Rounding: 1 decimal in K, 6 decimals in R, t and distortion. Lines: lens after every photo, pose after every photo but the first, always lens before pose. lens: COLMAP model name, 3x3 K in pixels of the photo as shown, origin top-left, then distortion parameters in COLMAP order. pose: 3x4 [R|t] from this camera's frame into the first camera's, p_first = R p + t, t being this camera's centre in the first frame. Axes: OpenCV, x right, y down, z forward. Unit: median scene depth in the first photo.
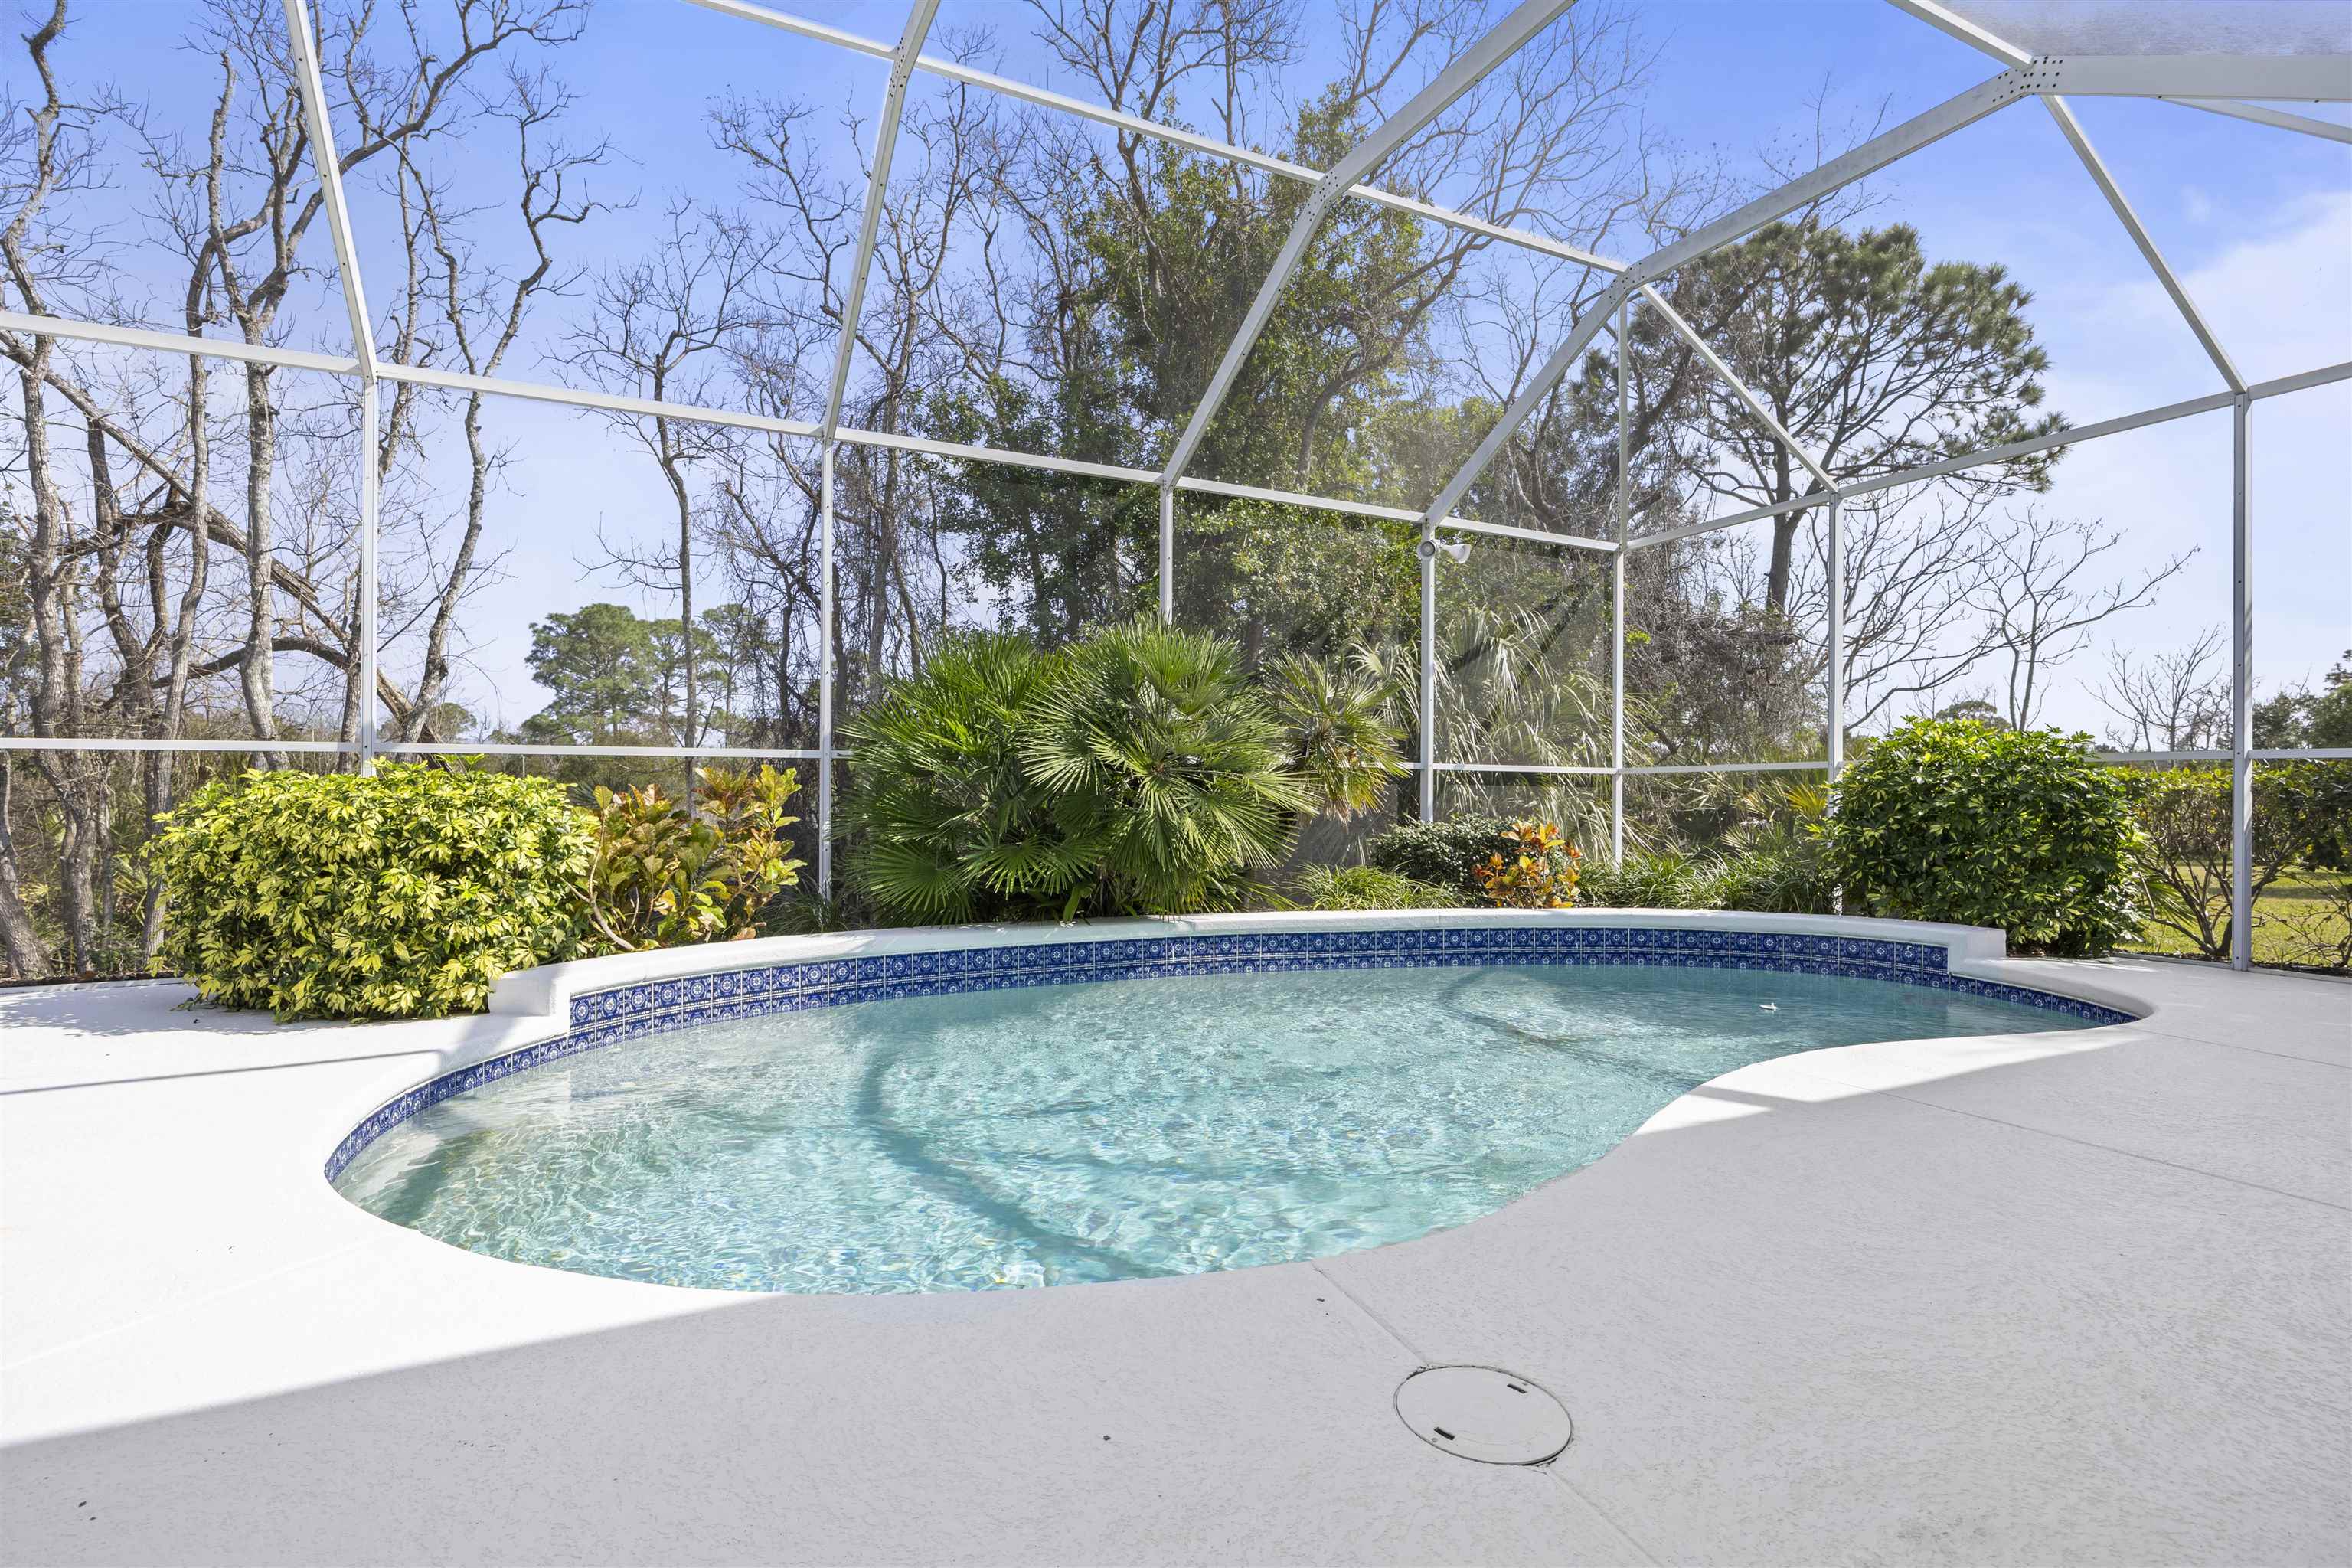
lens RADIAL K [[1140.7, 0, 1178.0], [0, 1140.7, 796.3], [0, 0, 1]] dist [-0.002255, -0.000407]
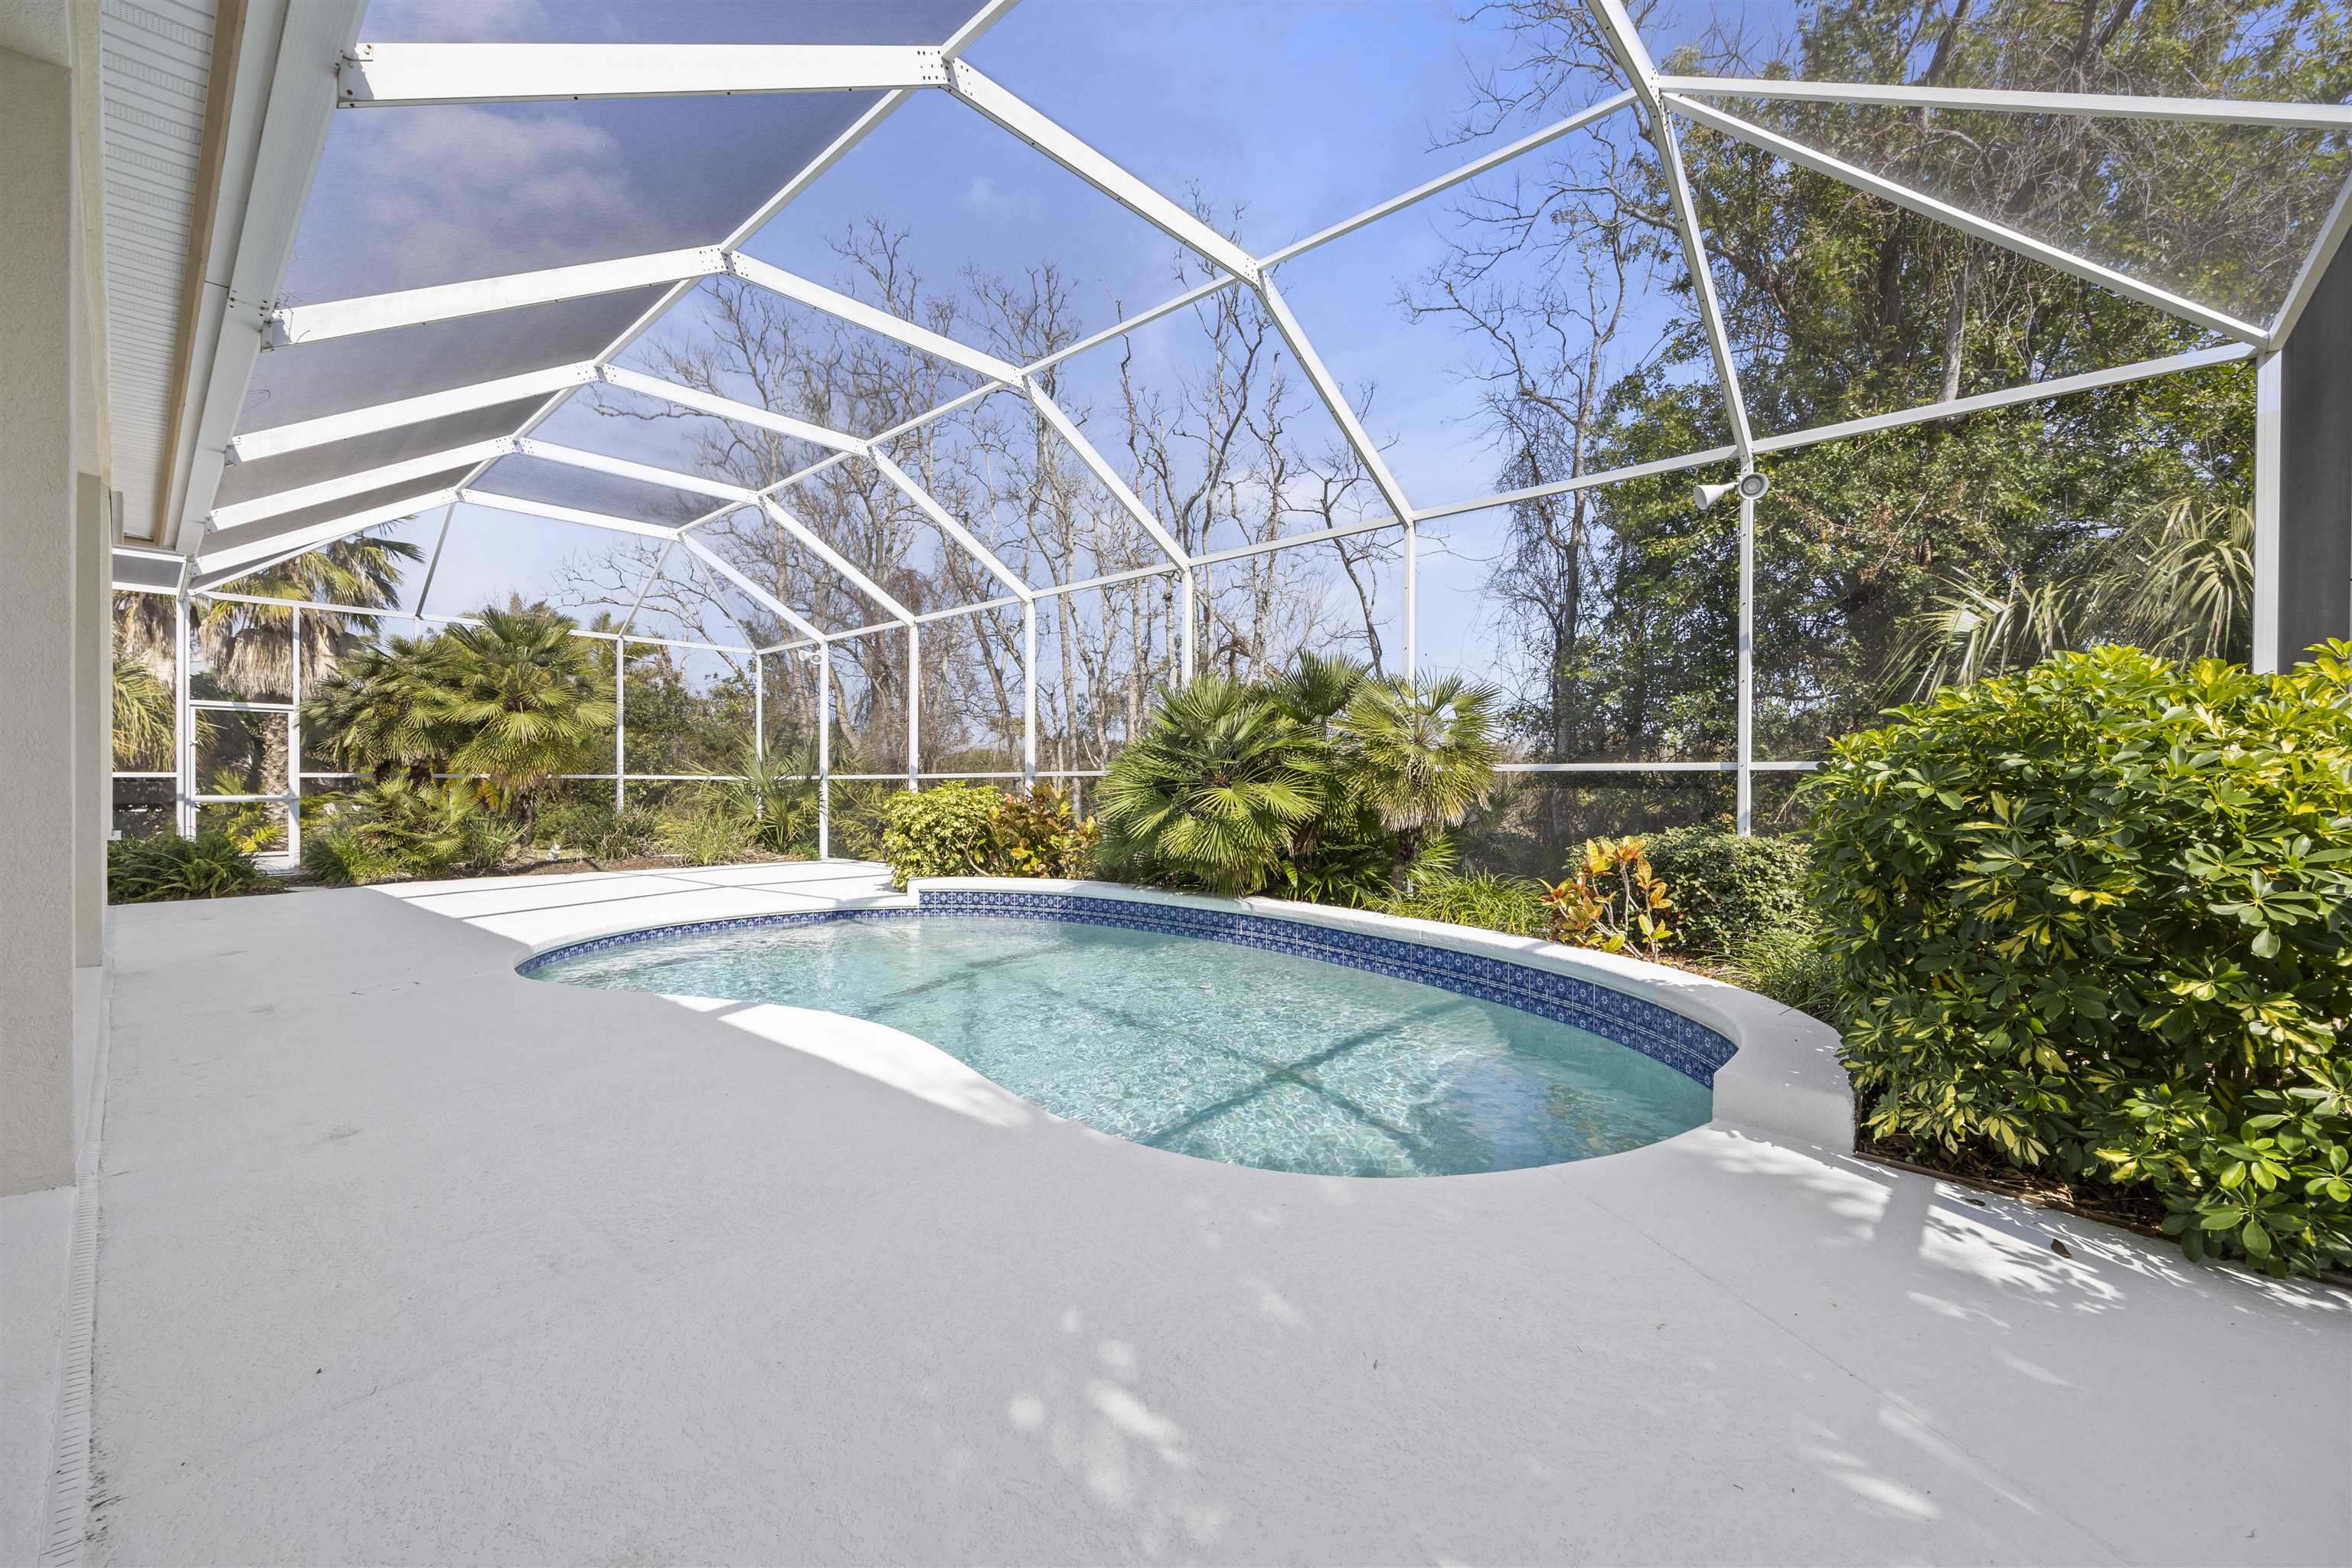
lens RADIAL K [[952.1, 0, 1176.7], [0, 952.1, 784.5], [0, 0, 1]] dist [0.000400, -0.000735]
pose [[0.358048, -0.001427, -0.933702, 0.741992], [0.001410, 0.999999, -0.000988, -0.015085], [0.933702, -0.000963, 0.358049, 0.430447]]
